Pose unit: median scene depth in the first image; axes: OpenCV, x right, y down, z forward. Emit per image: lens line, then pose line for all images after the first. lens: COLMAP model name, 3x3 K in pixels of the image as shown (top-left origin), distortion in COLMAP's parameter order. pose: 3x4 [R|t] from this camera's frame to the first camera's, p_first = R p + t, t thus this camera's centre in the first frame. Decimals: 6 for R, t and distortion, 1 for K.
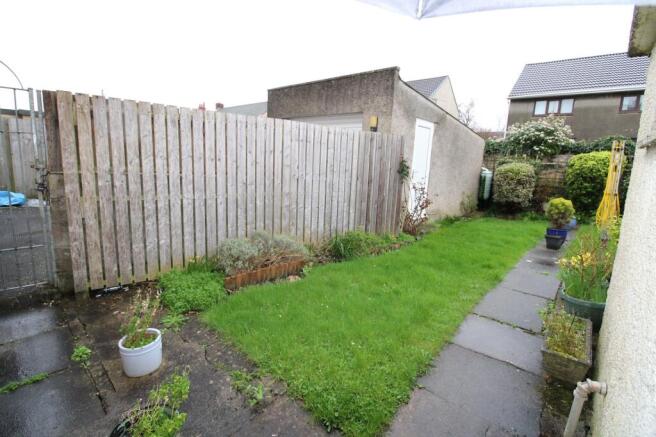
lens RADIAL K [[313.7, 0, 329.4], [0, 313.7, 215.4], [0, 0, 1]] dist [-0.016047, -0.001192]
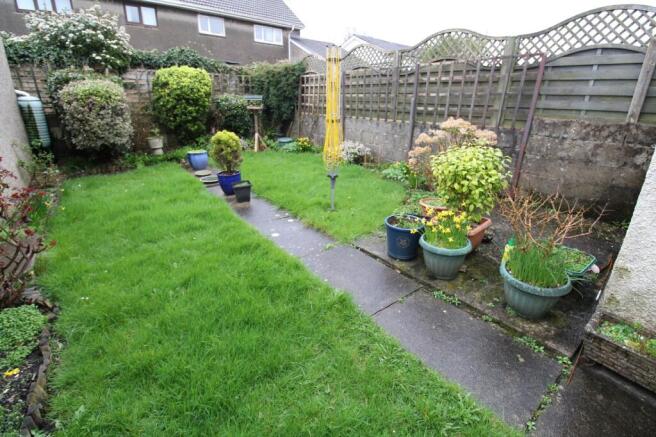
lens RADIAL K [[313.7, 0, 331.5], [0, 313.7, 219.5], [0, 0, 1]] dist [-0.016047, -0.001192]
pose [[0.221679, -0.382399, 0.897011, 0.047127], [0.152601, 0.922169, 0.355411, -0.054166], [-0.963105, 0.058098, 0.262780, 0.369036]]
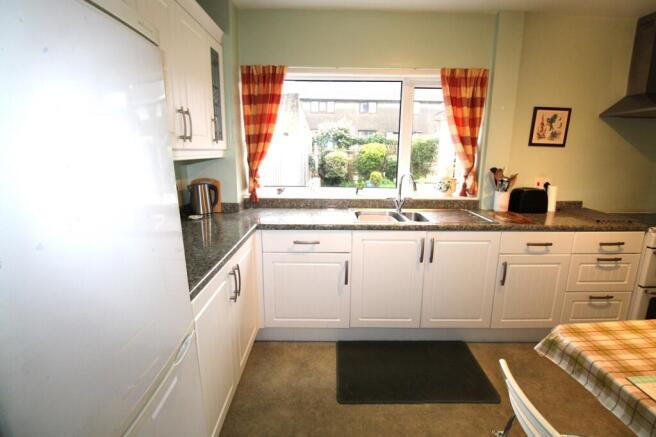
lens RADIAL K [[313.7, 0, 328.3], [0, 313.7, 219.5], [0, 0, 1]] dist [-0.016047, -0.001192]
pose [[0.755884, -0.175796, 0.630663, -0.443433], [0.136140, 0.984425, 0.111235, -0.013258], [-0.640395, 0.001778, 0.768044, -0.163106]]
